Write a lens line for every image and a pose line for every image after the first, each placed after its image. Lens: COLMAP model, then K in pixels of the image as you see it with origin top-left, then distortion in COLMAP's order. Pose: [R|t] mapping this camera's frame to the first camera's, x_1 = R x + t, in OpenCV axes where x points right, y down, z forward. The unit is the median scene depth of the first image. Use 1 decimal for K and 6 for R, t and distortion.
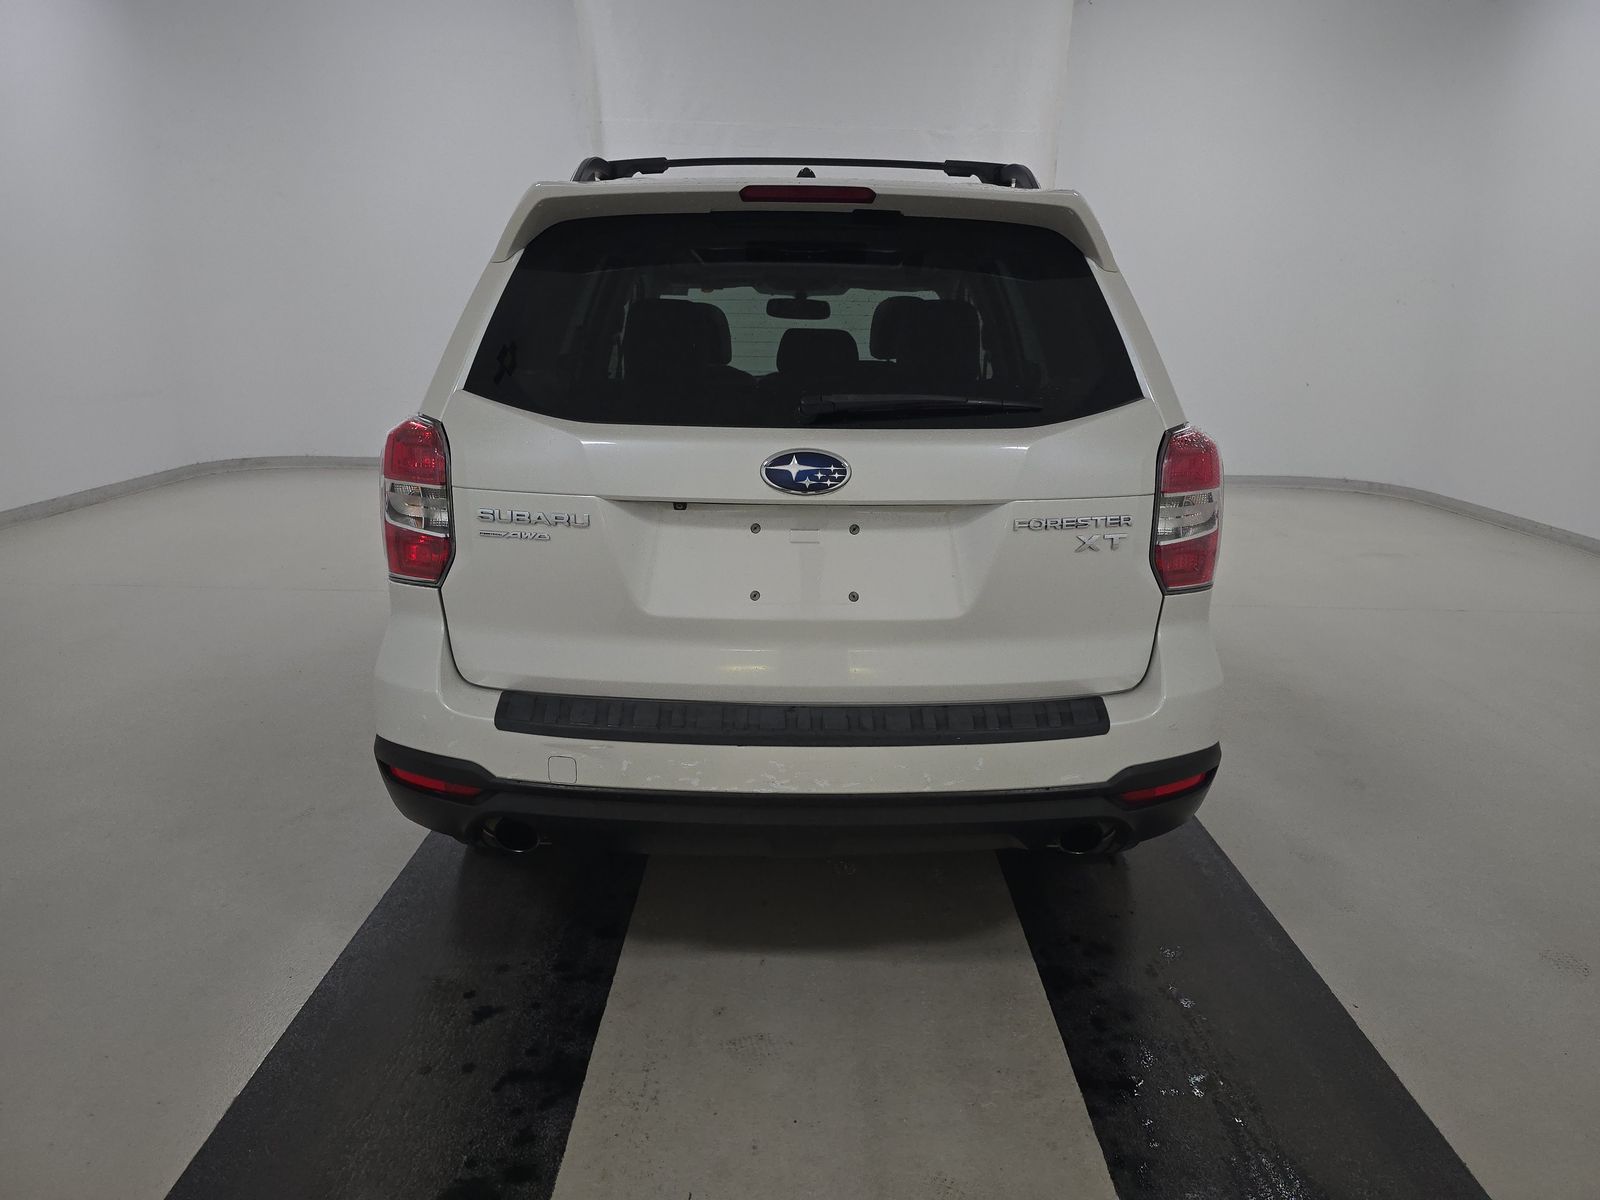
lens RADIAL K [[1059.4, 0, 800.0], [0, 1059.4, 600.0], [0, 0, 1]] dist [0.011550, 0.000584]
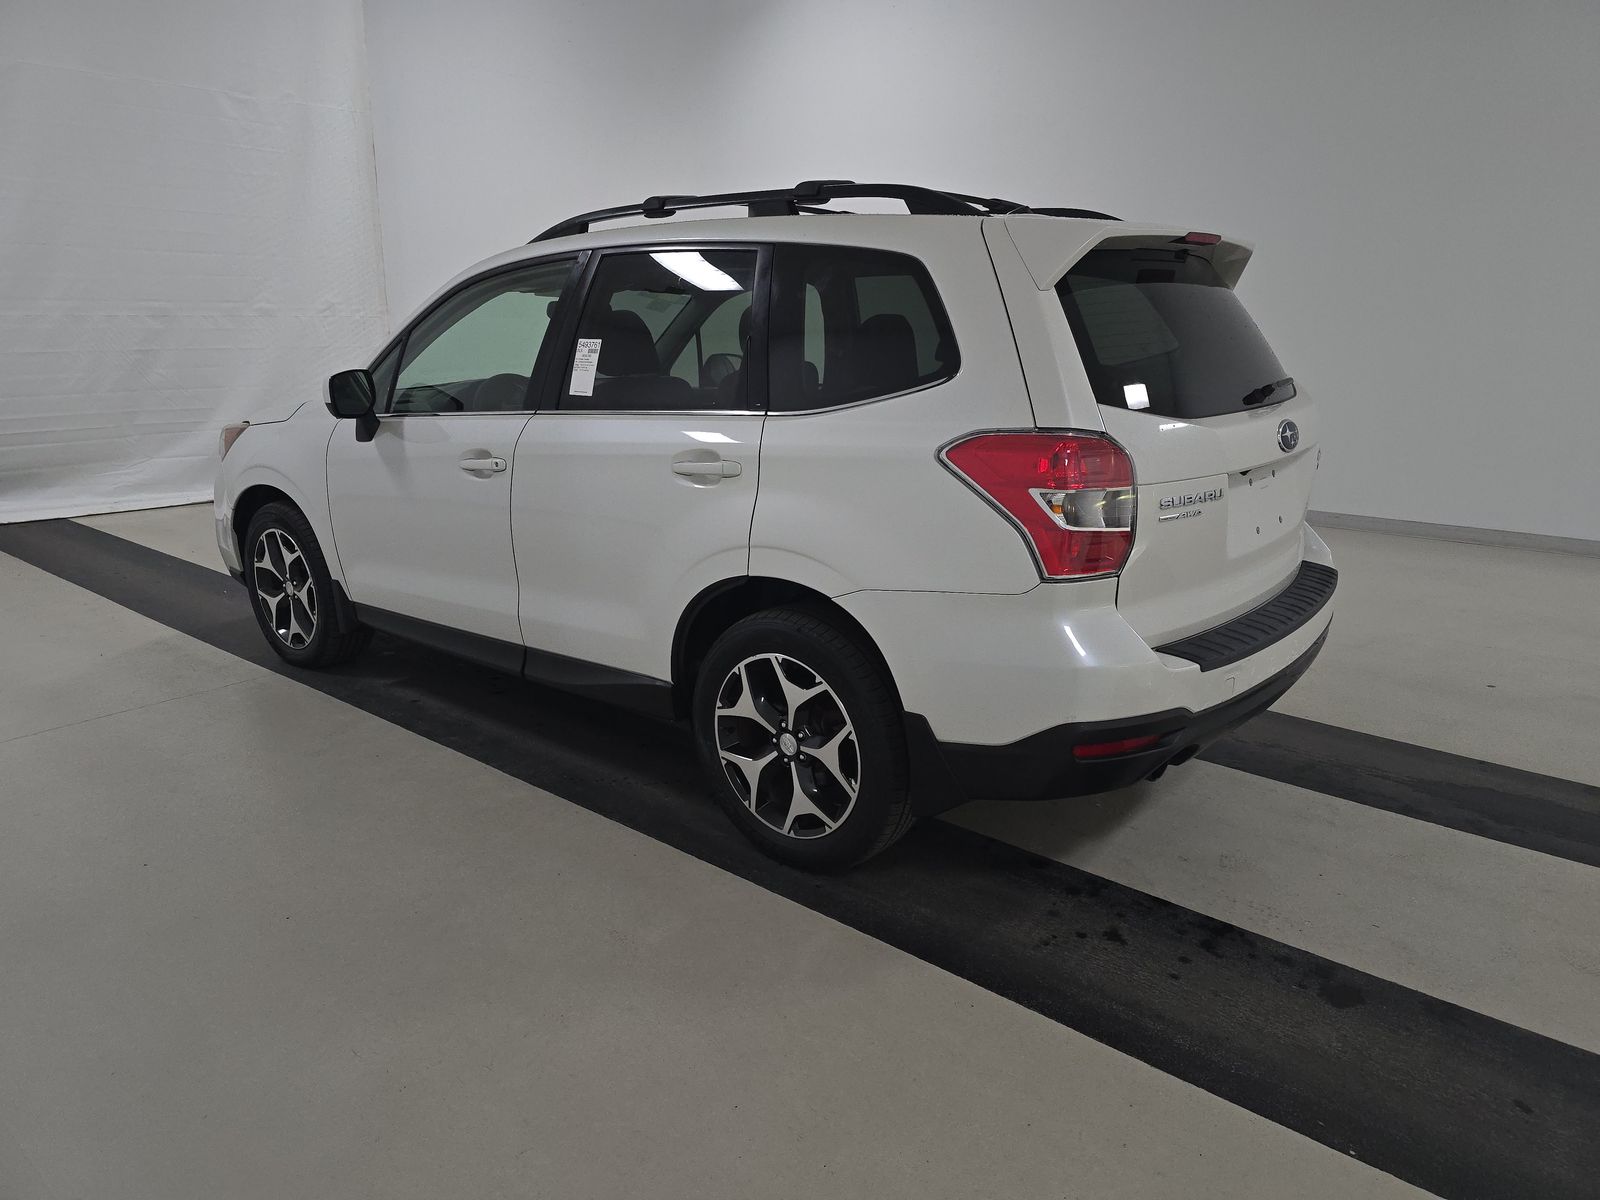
lens RADIAL K [[1059.4, 0, 800.0], [0, 1059.4, 600.0], [0, 0, 1]] dist [0.011550, 0.000584]
pose [[0.662566, -0.221382, 0.715539, -1.292092], [0.207126, 0.972222, 0.109006, -0.169303], [-0.719795, 0.075984, 0.690015, 0.422104]]
